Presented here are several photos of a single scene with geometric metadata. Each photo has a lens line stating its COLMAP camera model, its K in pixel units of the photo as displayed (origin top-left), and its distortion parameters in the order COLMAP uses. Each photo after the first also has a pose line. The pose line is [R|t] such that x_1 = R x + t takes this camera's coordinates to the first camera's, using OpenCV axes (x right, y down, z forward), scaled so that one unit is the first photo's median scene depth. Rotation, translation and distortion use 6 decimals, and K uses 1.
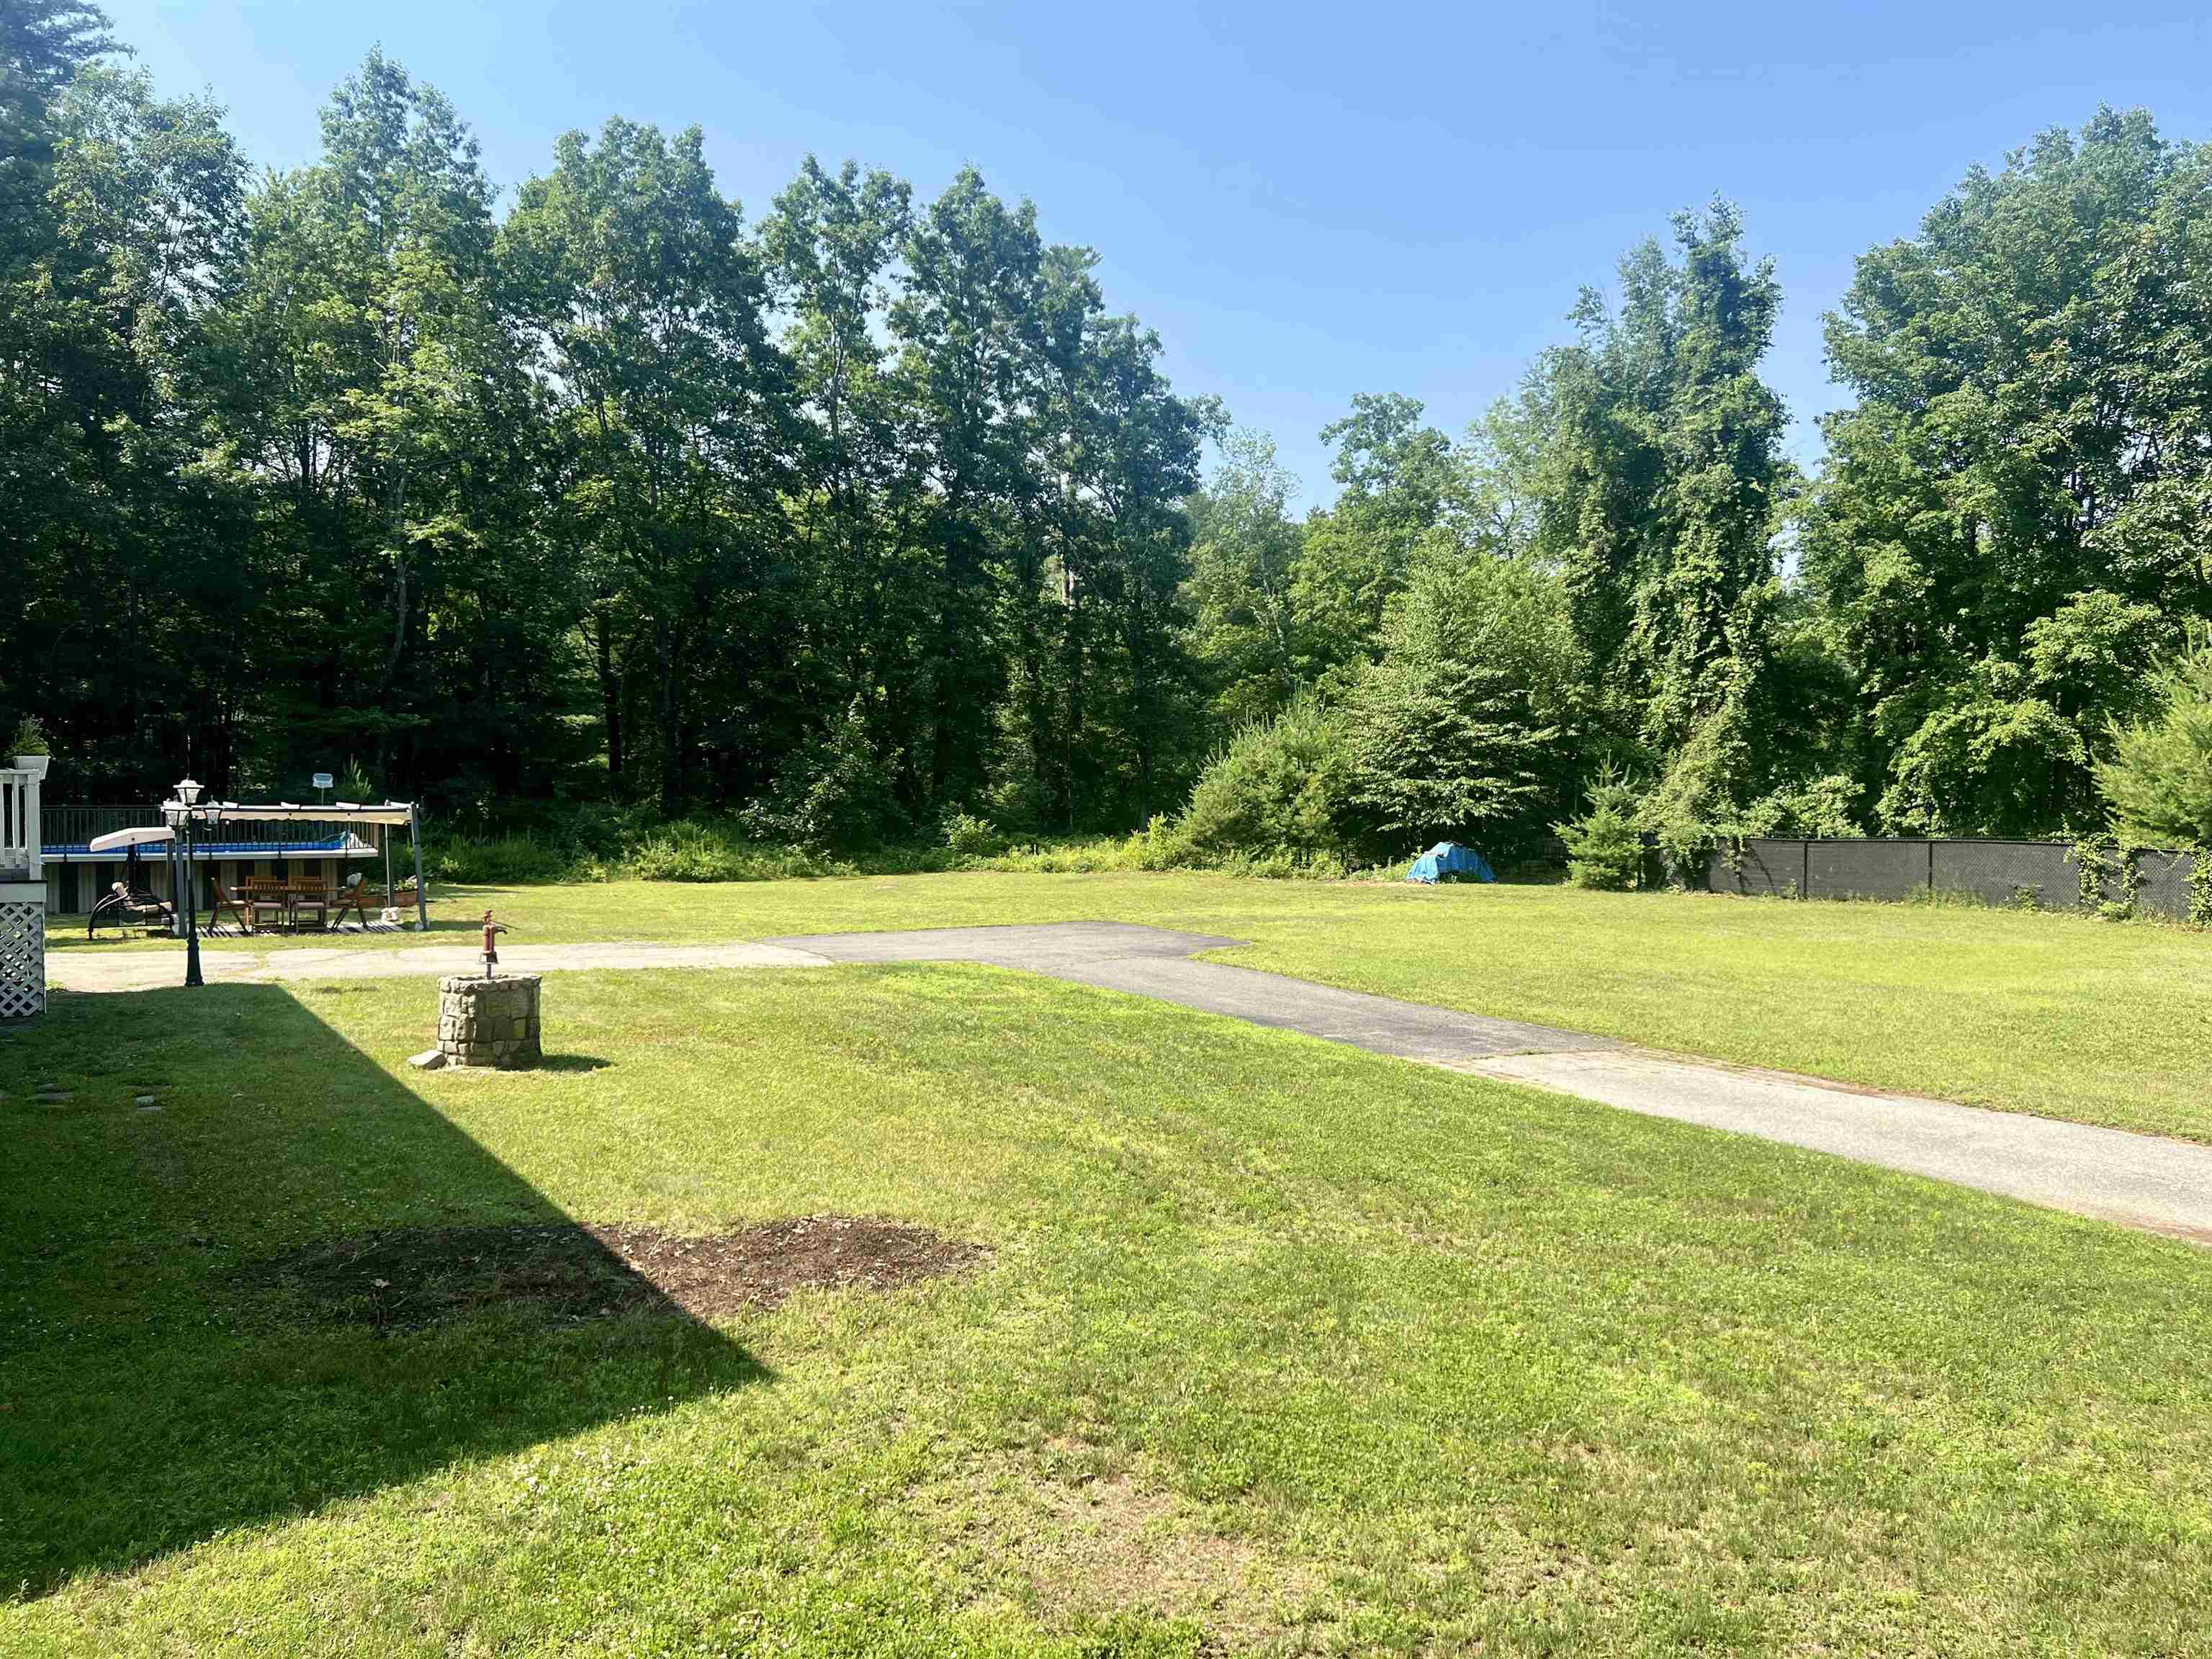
lens RADIAL K [[1696.3, 0, 1129.6], [0, 1696.3, 846.0], [0, 0, 1]] dist [0.032335, -0.050028]
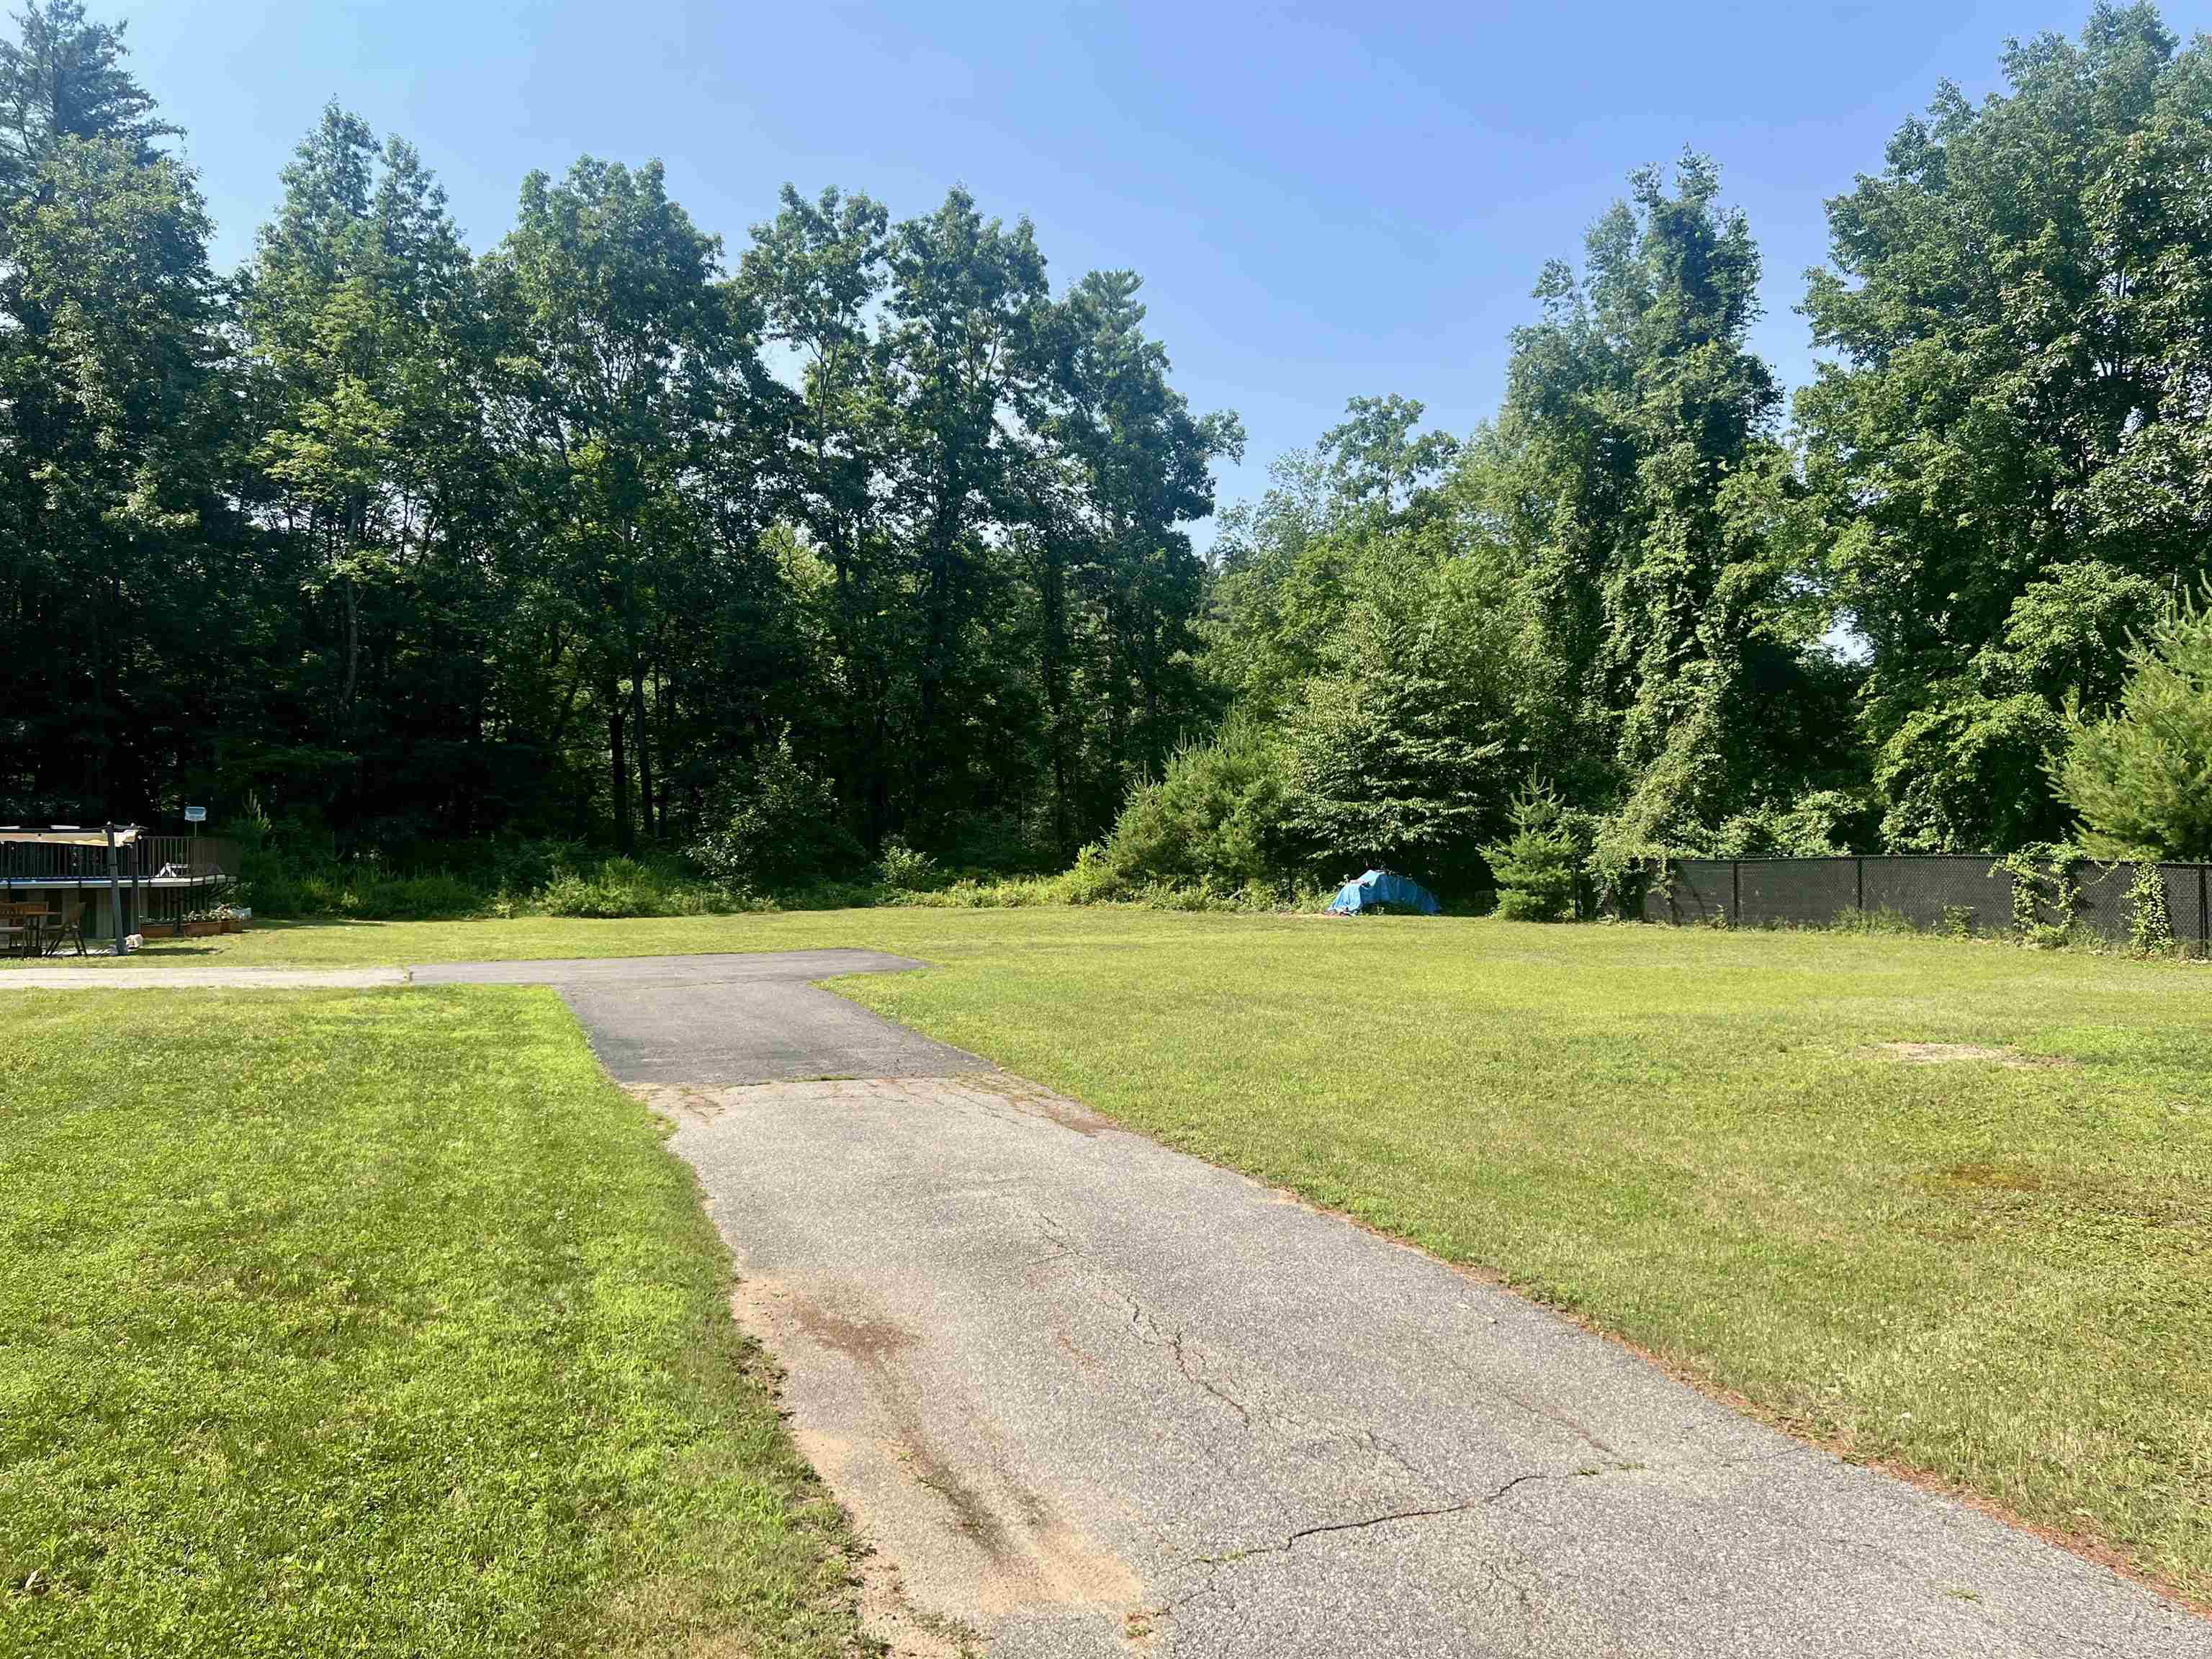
lens RADIAL K [[1696.3, 0, 1129.6], [0, 1696.3, 846.0], [0, 0, 1]] dist [0.032335, -0.050028]
pose [[0.988784, -0.009516, -0.149049, 0.187903], [0.004473, 0.999407, -0.034133, 0.014944], [0.149286, 0.033083, 0.988240, 0.082904]]
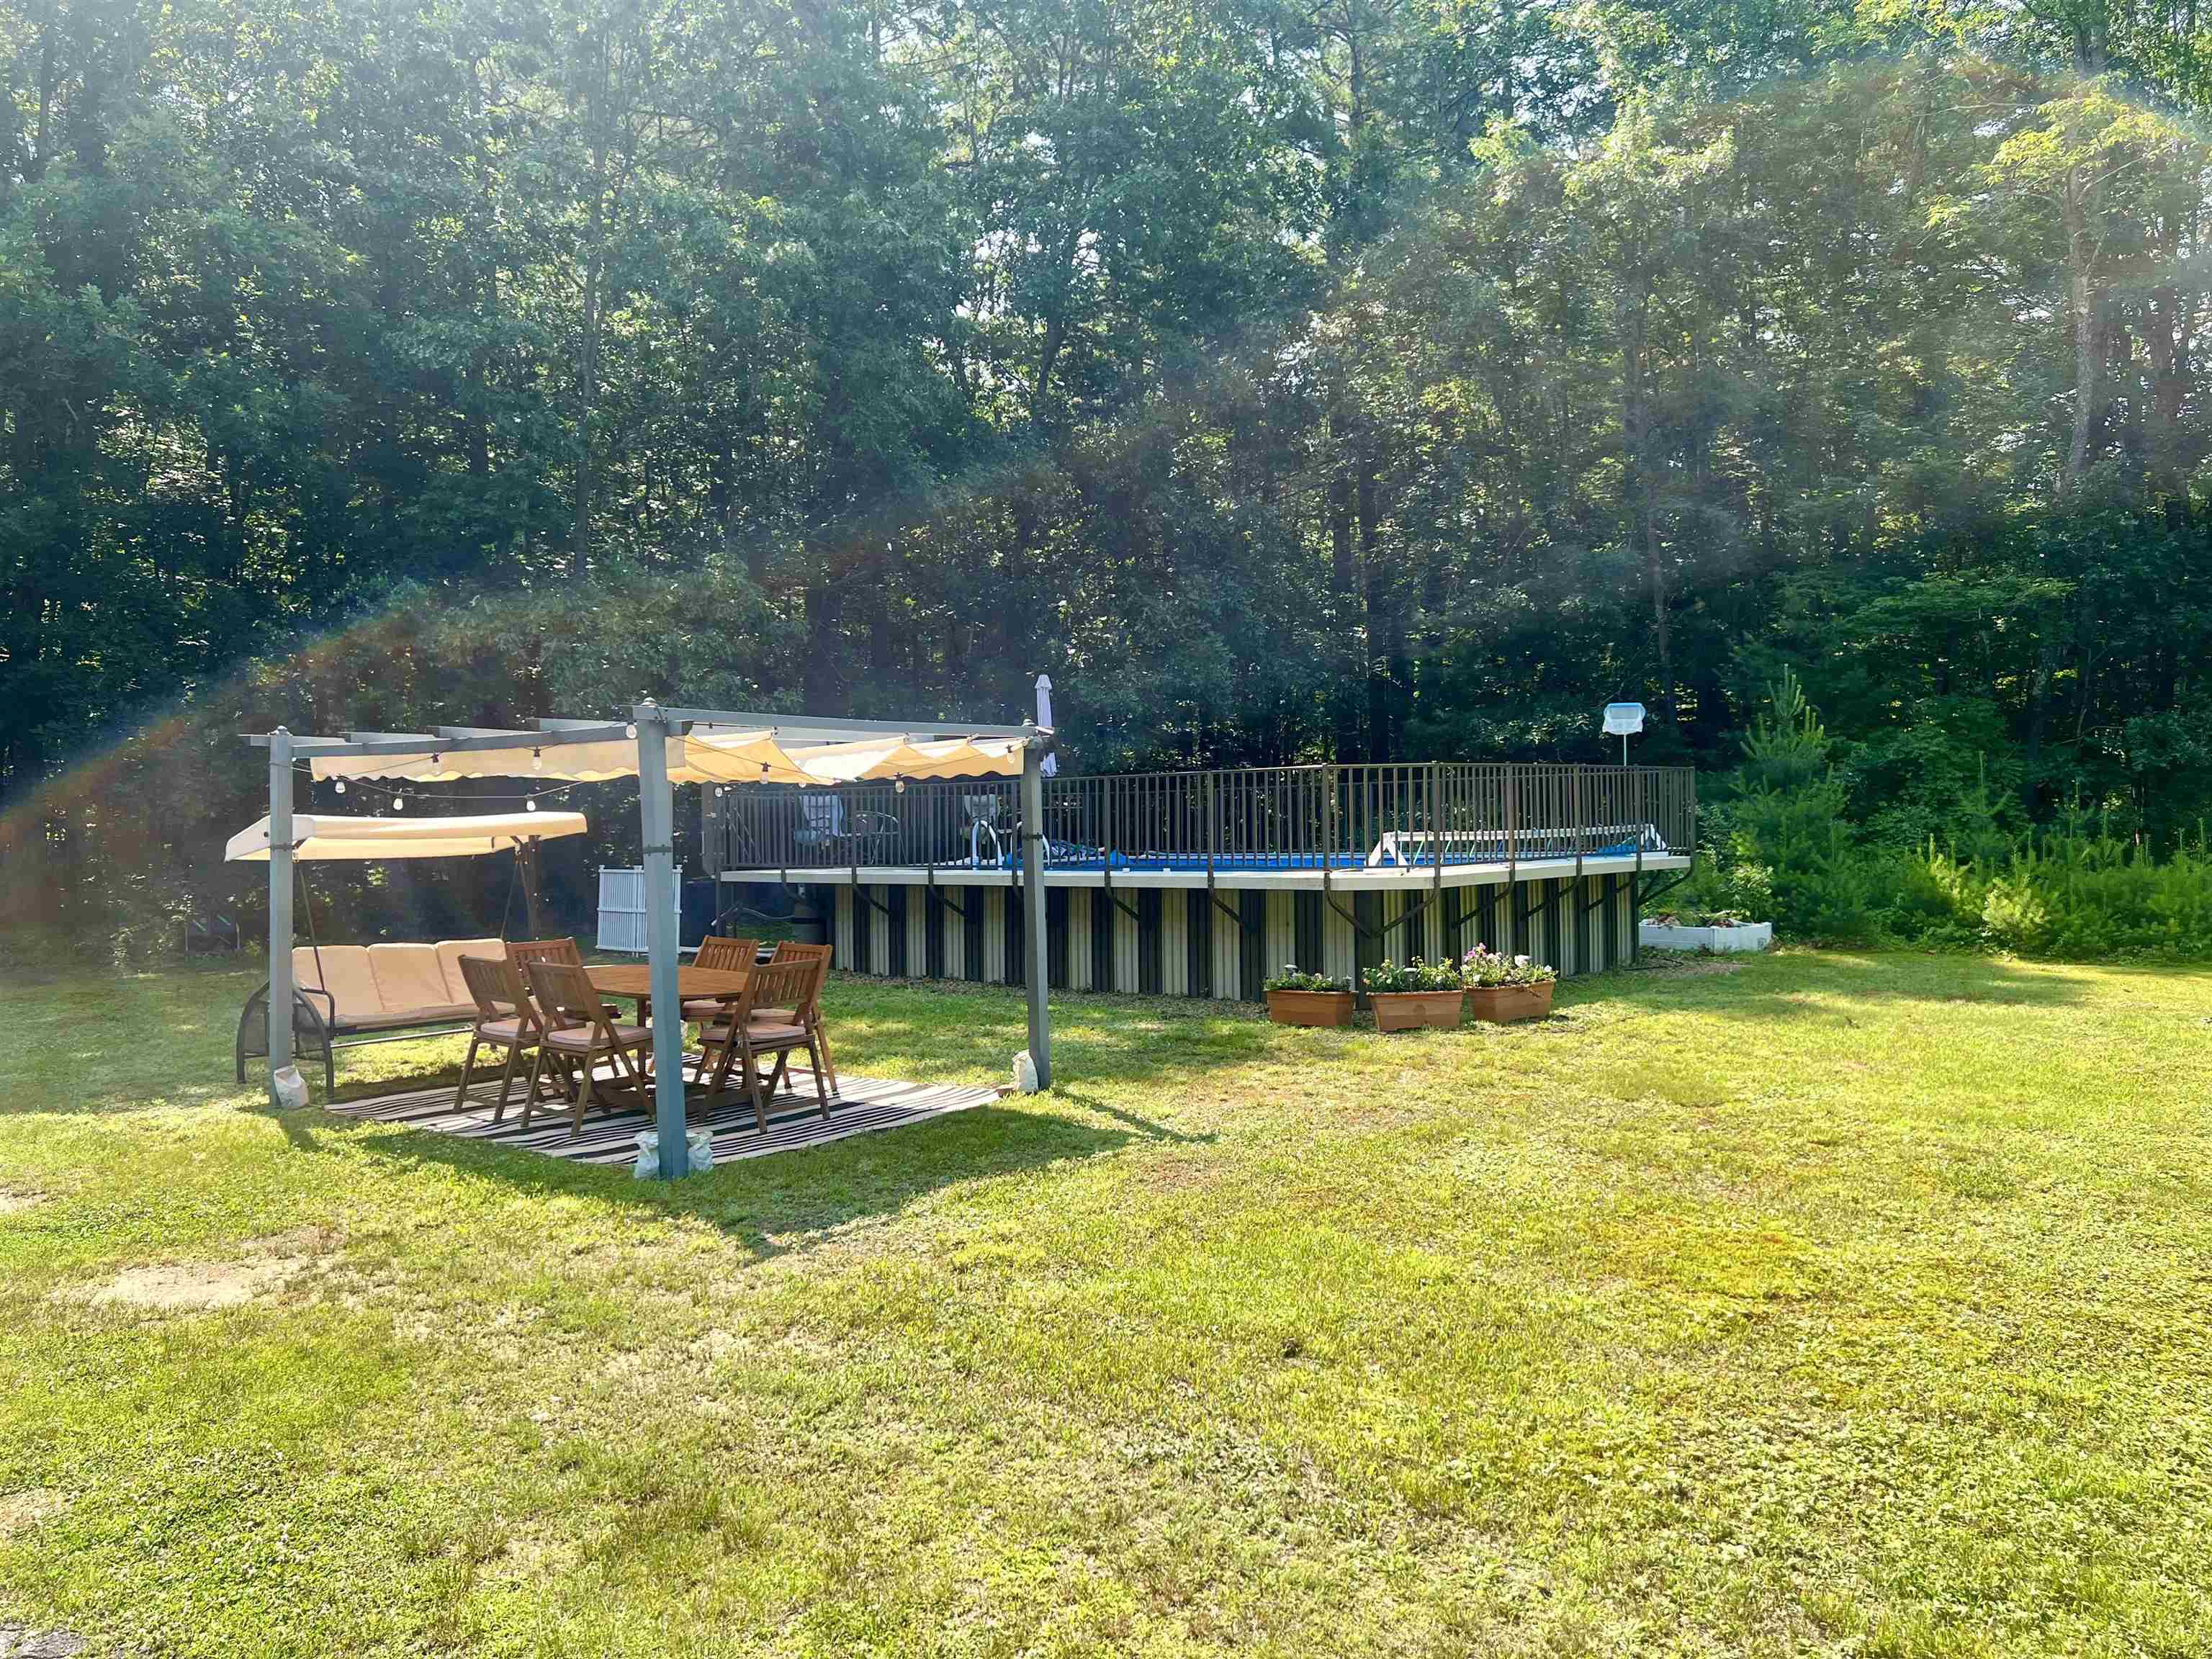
lens RADIAL K [[1687.1, 0, 1107.9], [0, 1687.1, 844.1], [0, 0, 1]] dist [0.028570, -0.043584]
pose [[0.360525, 0.000330, -0.932749, -0.086142], [-0.008626, 0.999958, -0.002980, -0.001638], [0.932710, 0.009120, 0.360513, 0.614764]]
